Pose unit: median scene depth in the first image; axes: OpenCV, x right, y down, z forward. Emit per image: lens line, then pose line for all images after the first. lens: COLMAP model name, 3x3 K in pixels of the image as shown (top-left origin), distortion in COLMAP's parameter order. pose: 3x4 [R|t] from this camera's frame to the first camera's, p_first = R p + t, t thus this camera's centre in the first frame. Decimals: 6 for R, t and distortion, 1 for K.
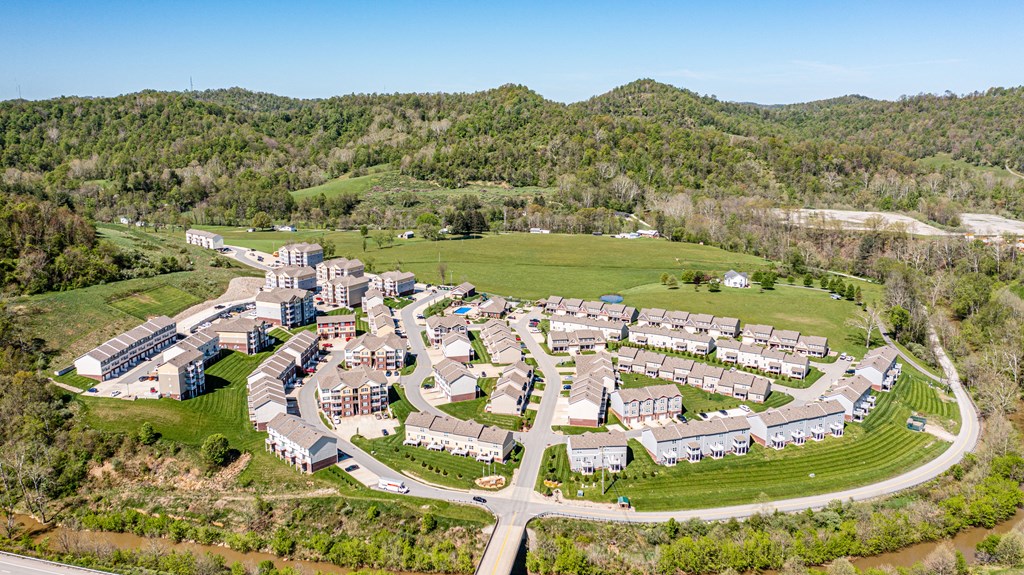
lens RADIAL K [[817.0, 0, 512.0], [0, 817.0, 287.5], [0, 0, 1]] dist [-0.011127, 0.002377]
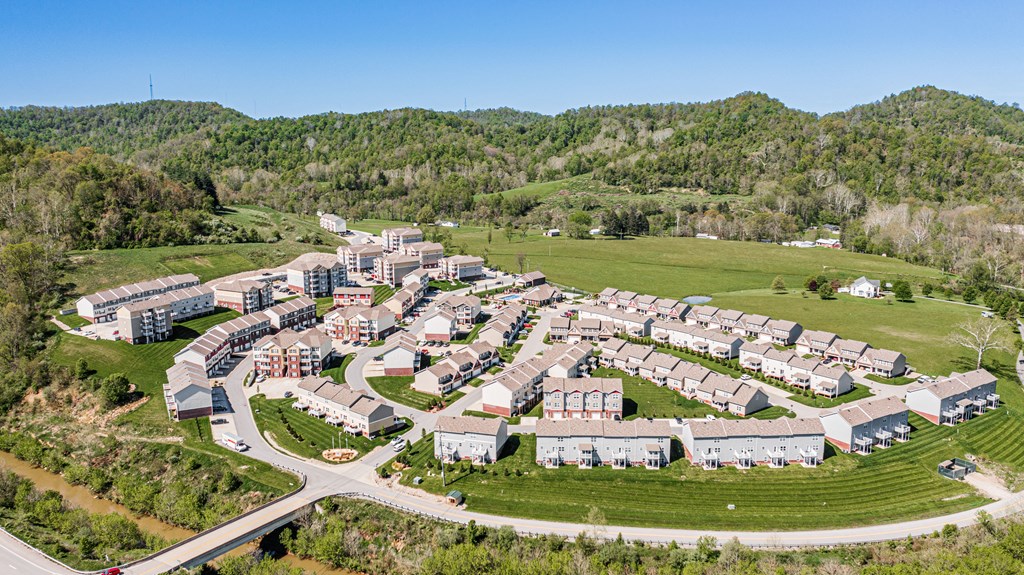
lens RADIAL K [[817.0, 0, 512.0], [0, 817.0, 287.5], [0, 0, 1]] dist [-0.011127, 0.002377]
pose [[0.933011, 0.058451, -0.355069, 0.275399], [-0.070458, 0.997294, -0.020966, 0.037231], [0.352883, 0.044579, 0.934605, 0.136998]]
